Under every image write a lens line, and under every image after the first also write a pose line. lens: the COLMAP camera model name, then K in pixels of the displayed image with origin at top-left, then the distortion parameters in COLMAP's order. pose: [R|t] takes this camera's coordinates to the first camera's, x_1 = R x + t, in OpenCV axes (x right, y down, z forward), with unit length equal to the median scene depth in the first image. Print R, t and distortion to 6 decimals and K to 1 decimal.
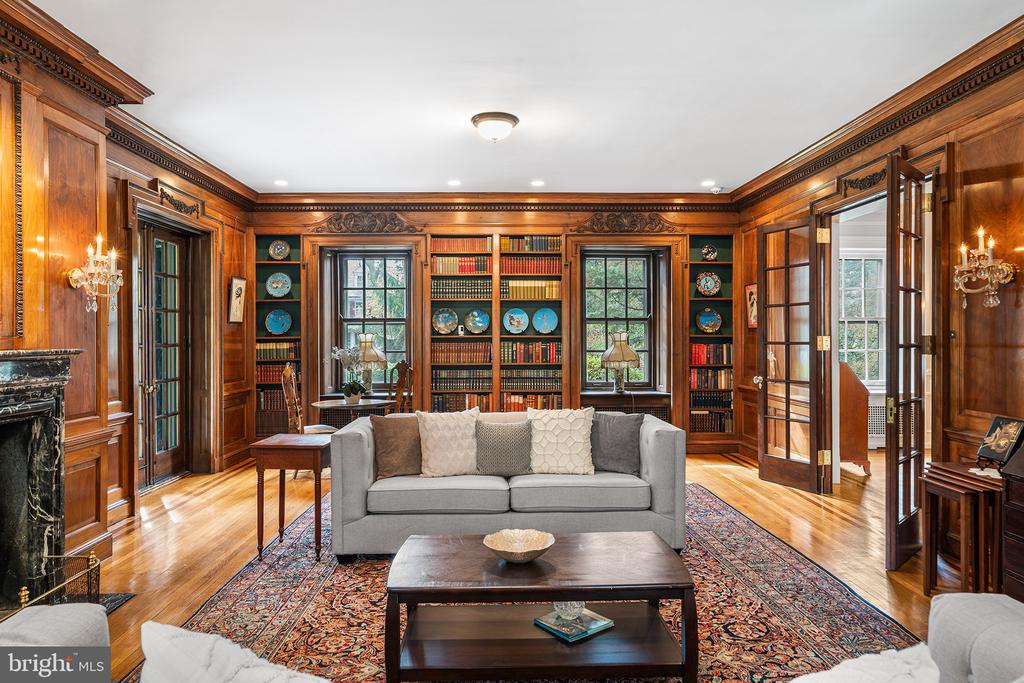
lens RADIAL K [[653.4, 0, 513.7], [0, 653.4, 340.1], [0, 0, 1]] dist [0.000911, -0.000659]
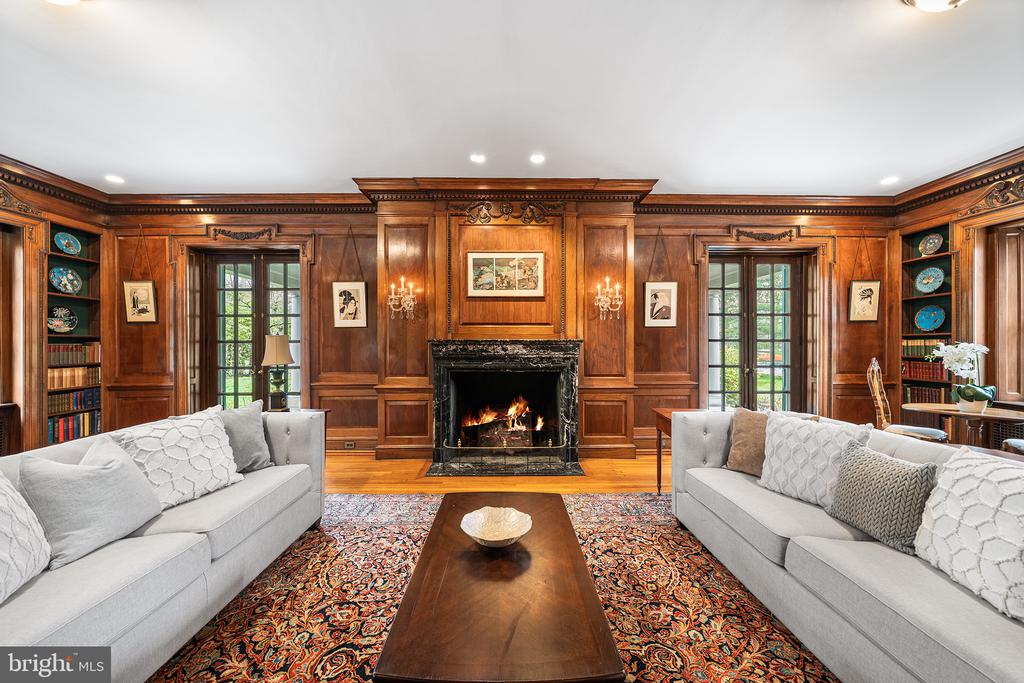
lens RADIAL K [[377.9, 0, 512.7], [0, 377.9, 342.7], [0, 0, 1]] dist [0.000505, -0.000099]
pose [[-0.017485, 0.001800, -0.999846, 0.369323], [-0.004613, 0.999988, 0.001881, 0.018658], [0.999836, 0.004646, -0.017476, 0.649910]]
